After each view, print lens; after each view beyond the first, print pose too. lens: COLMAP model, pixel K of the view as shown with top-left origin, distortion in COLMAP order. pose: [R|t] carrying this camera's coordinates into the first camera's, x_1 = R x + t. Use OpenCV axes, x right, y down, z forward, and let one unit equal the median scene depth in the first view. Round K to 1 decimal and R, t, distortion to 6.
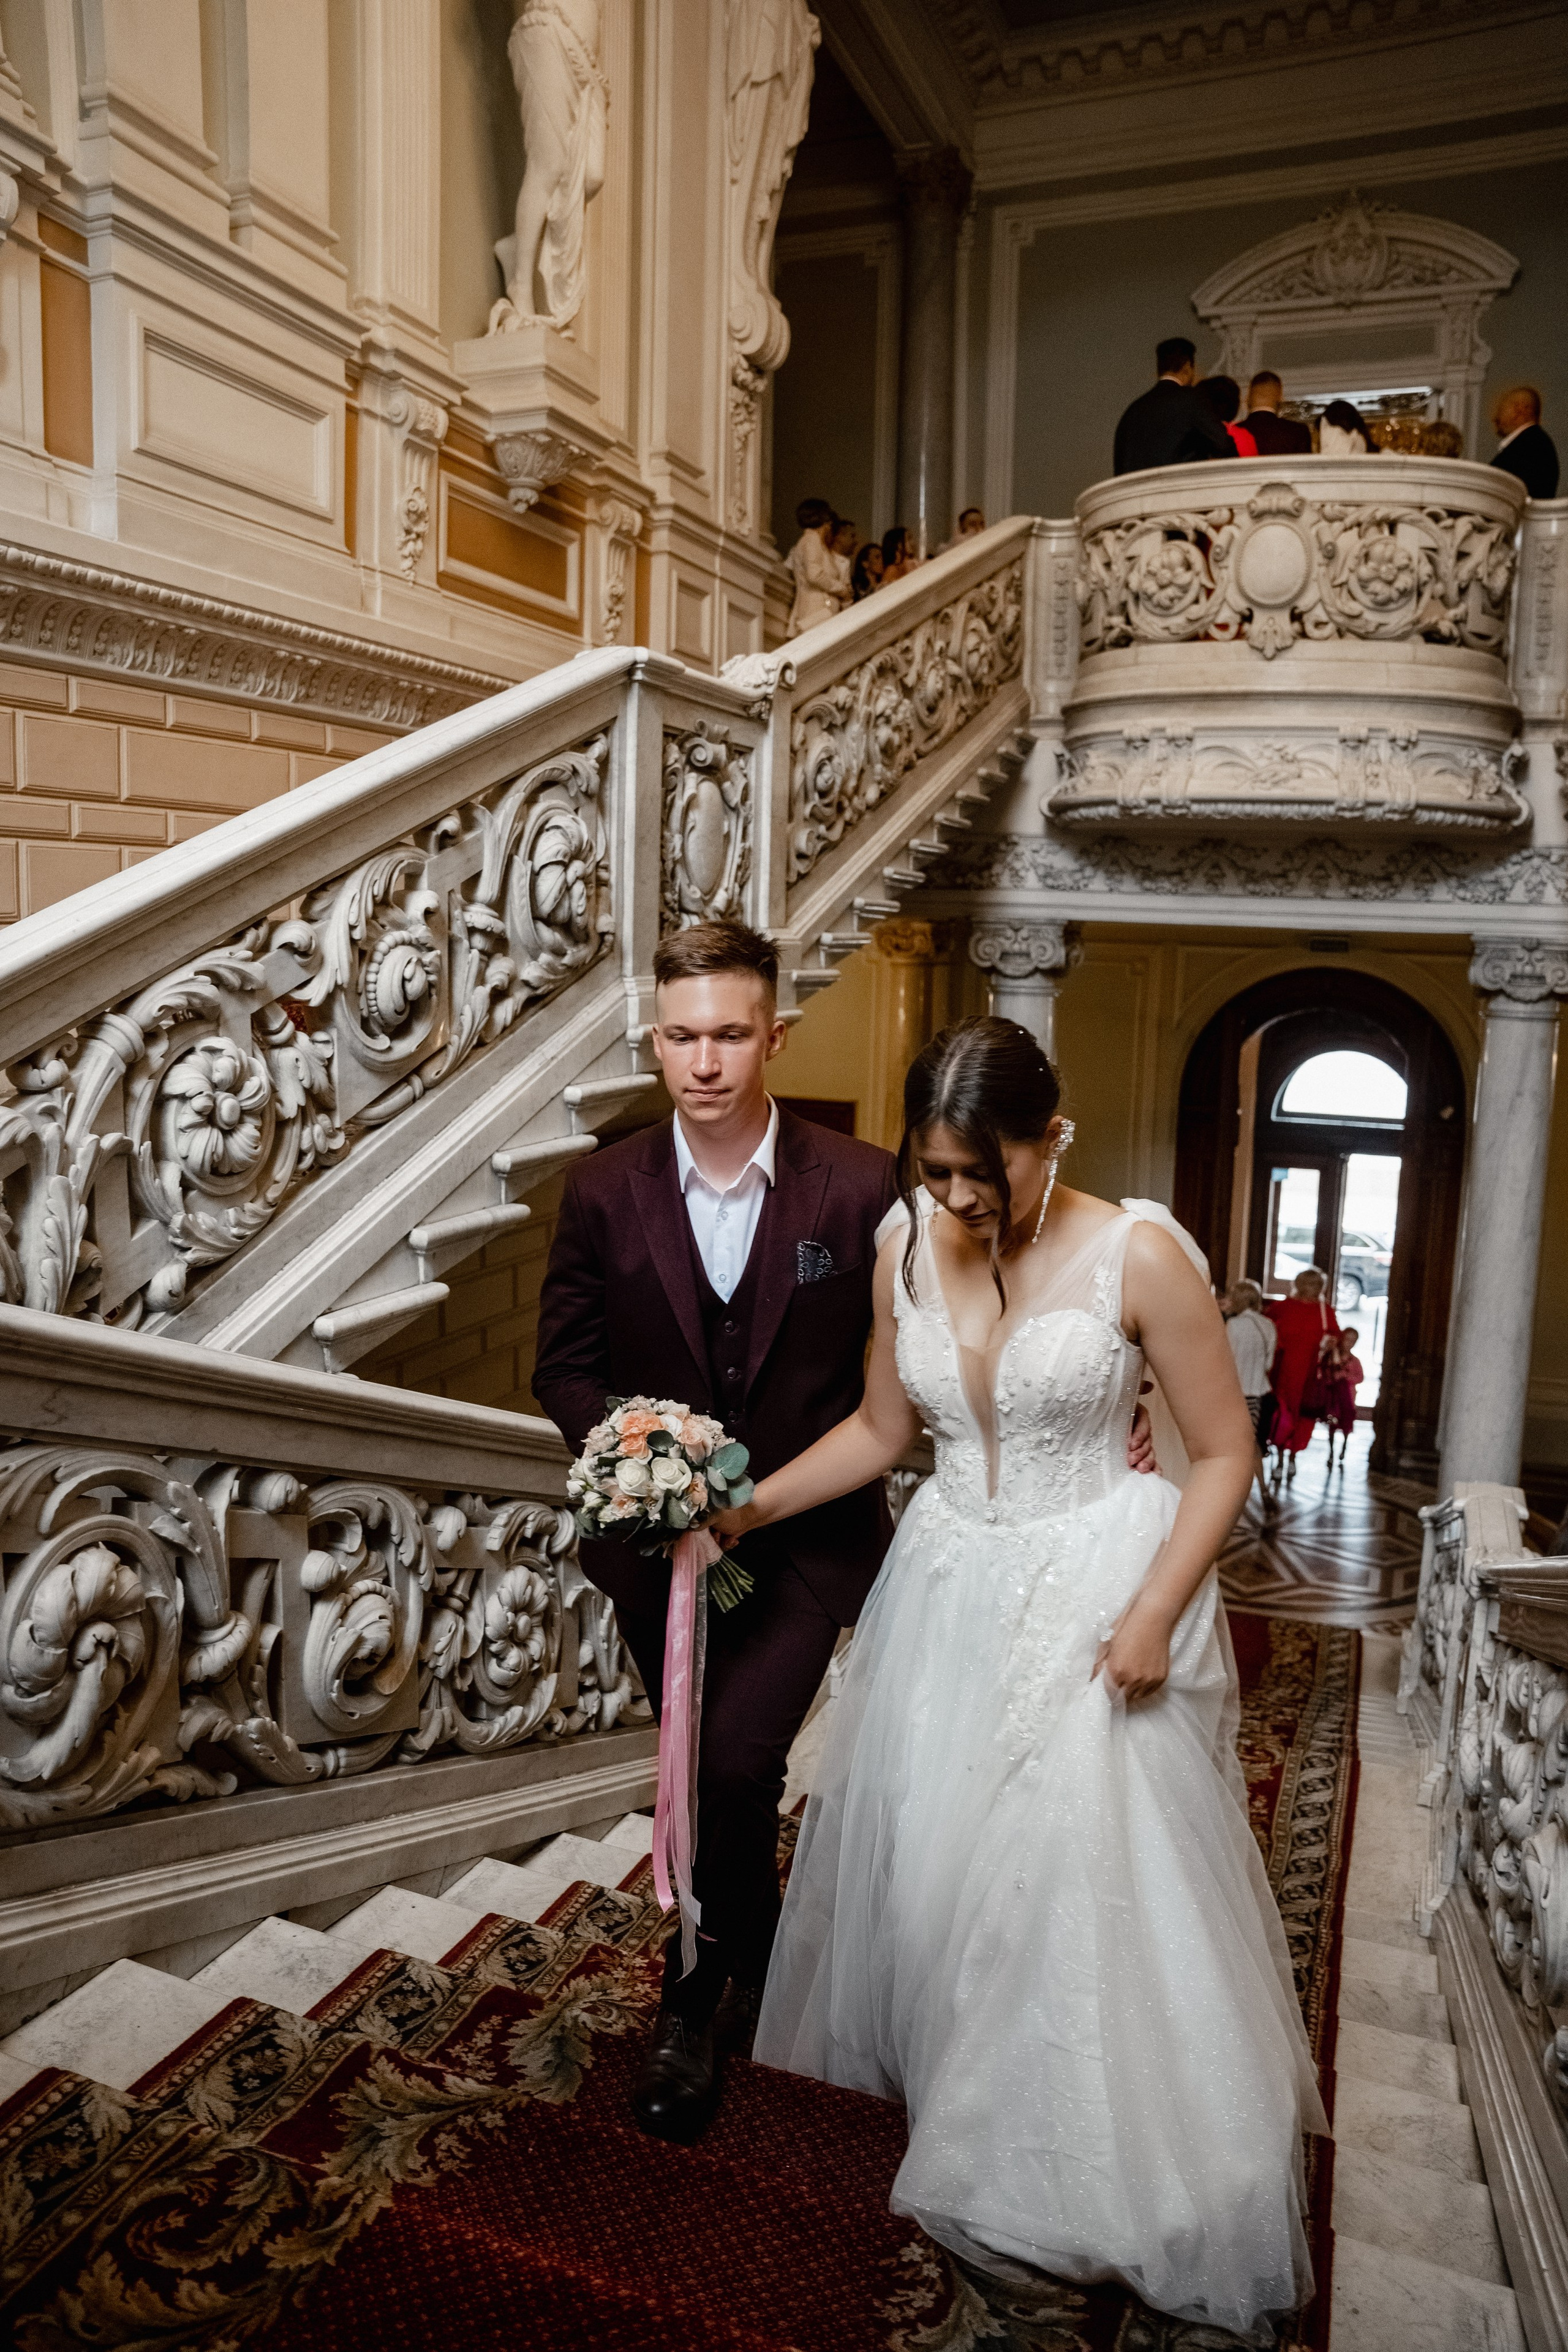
lens RADIAL K [[1643.0, 0, 784.0], [0, 1643.0, 1176.0], [0, 0, 1]] dist [-0.162094, 0.117207]
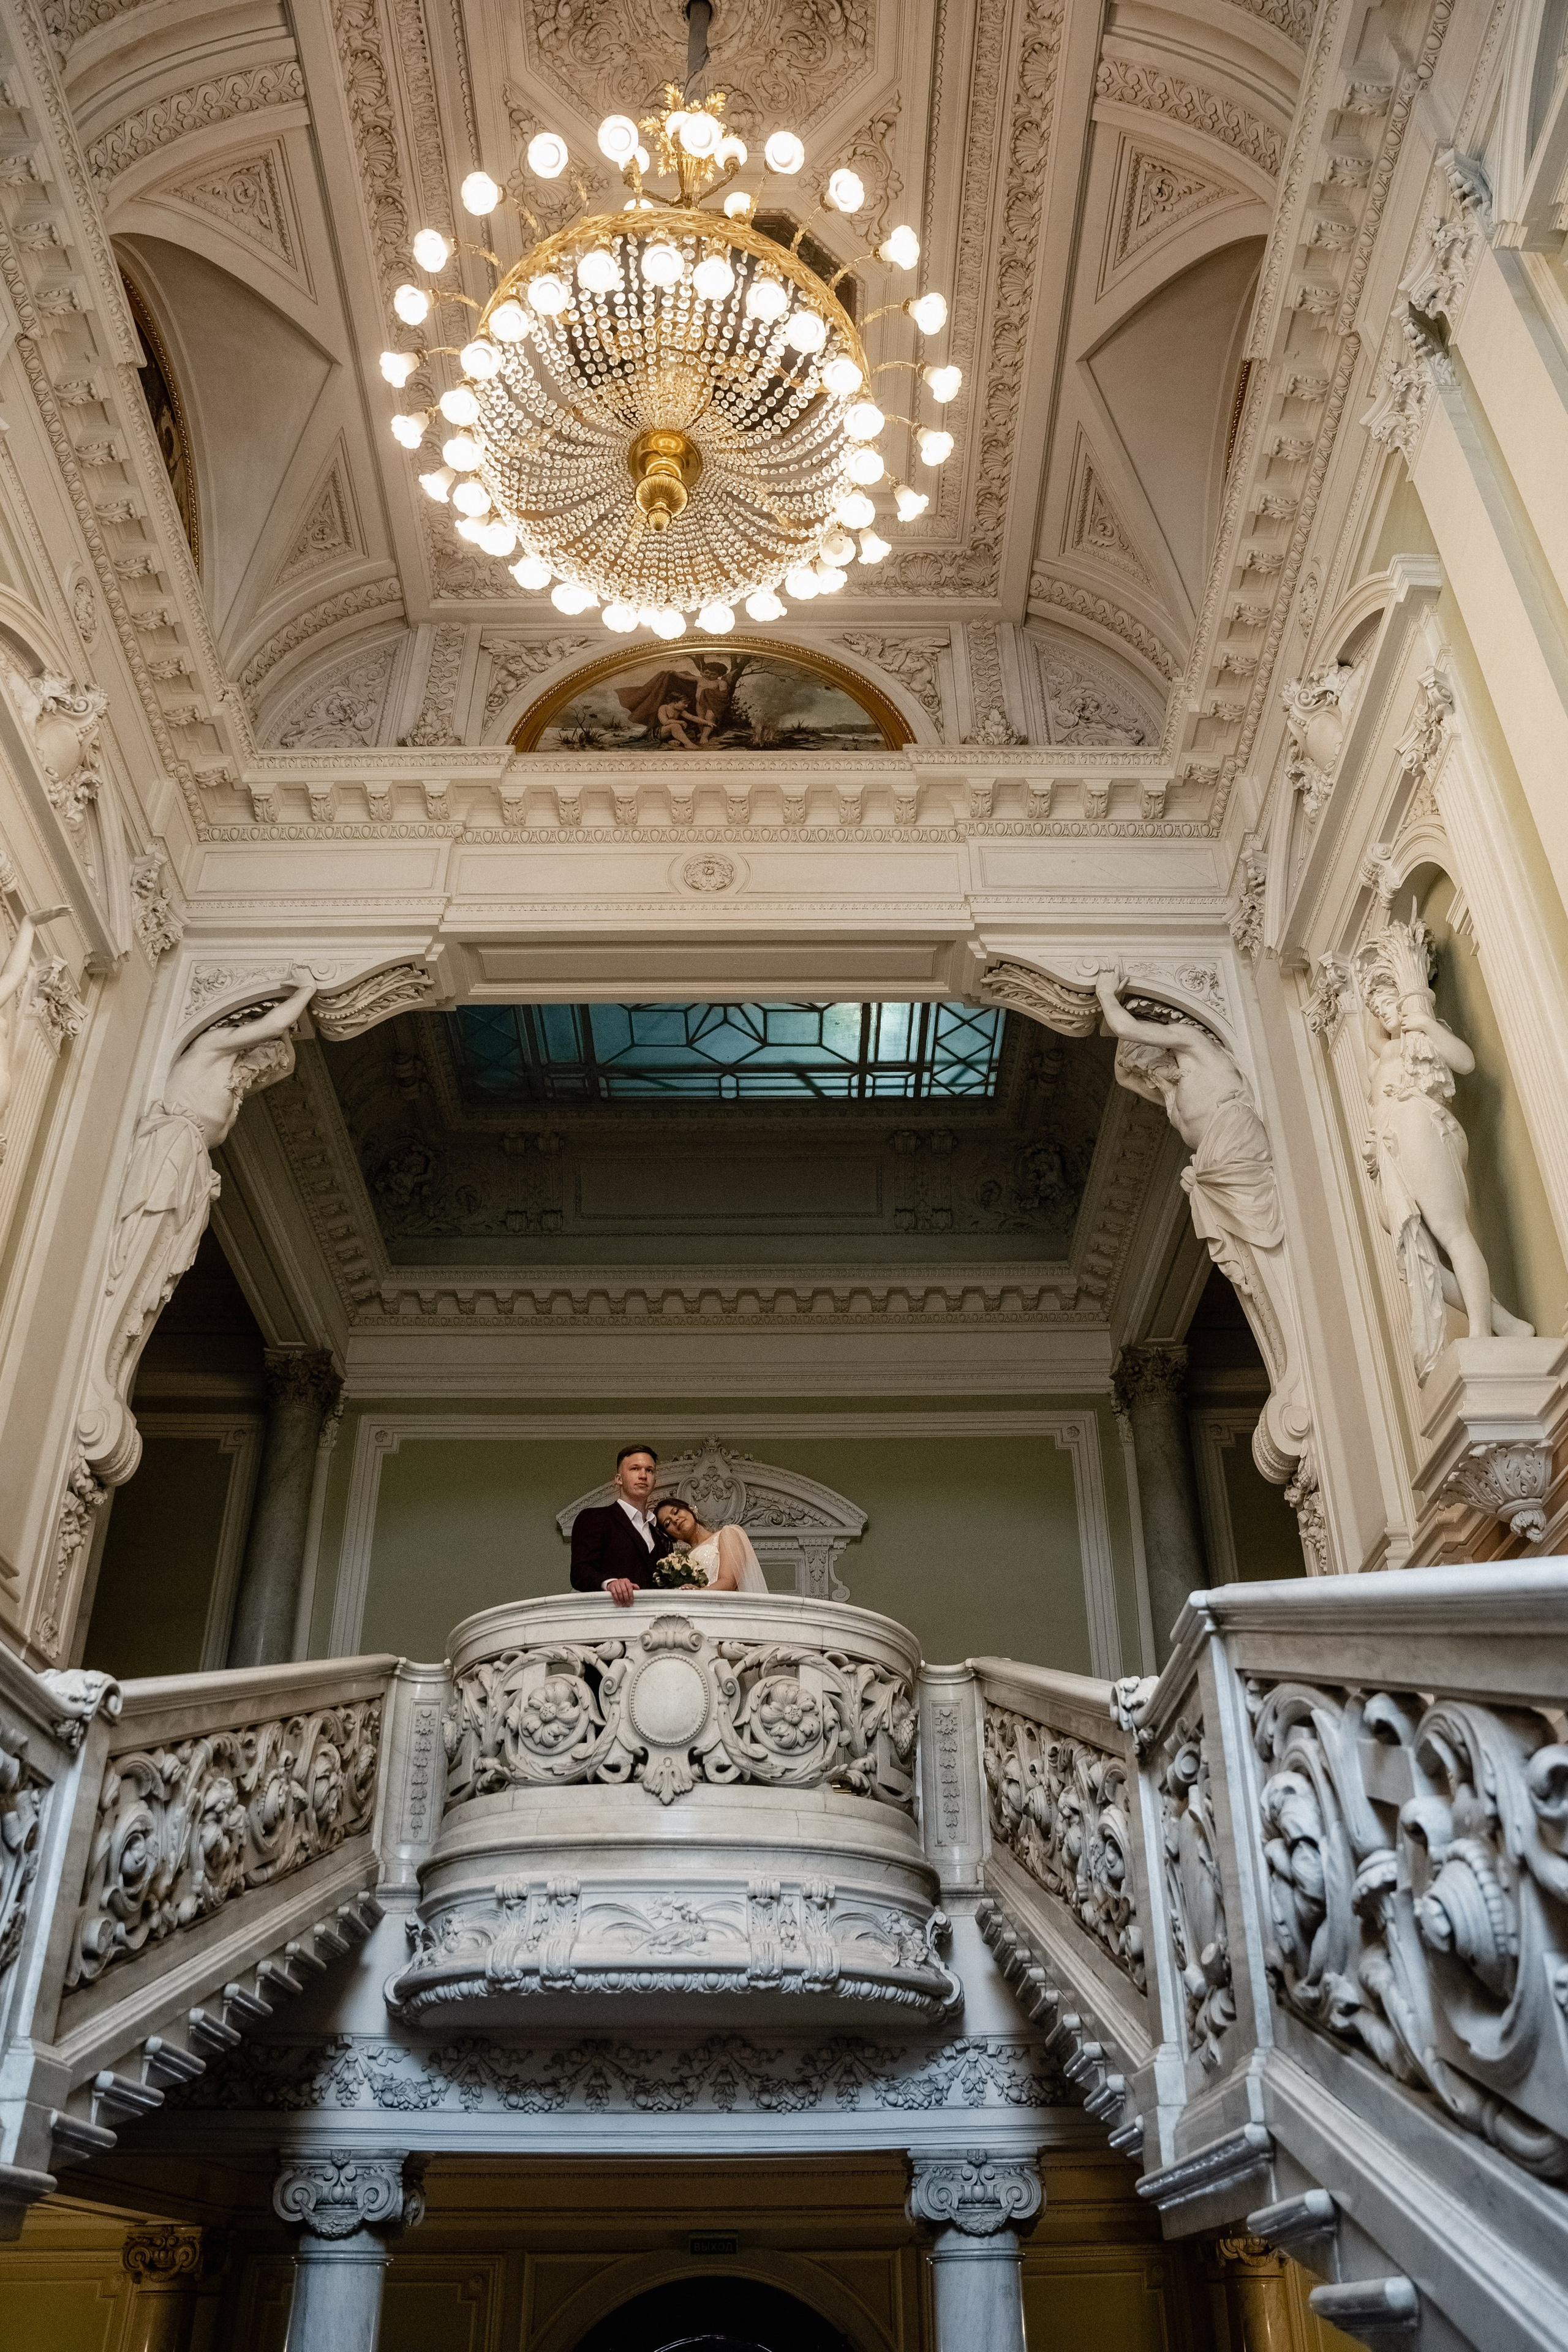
lens RADIAL K [[1816.8, 0, 815.1], [0, 1816.8, 1177.7], [0, 0, 1]] dist [-0.165776, 0.130912]
pose [[0.924119, 0.185522, 0.334045, -0.010306], [0.088882, 0.745873, -0.660131, 0.069746], [-0.371624, 0.639730, 0.672786, 0.091301]]
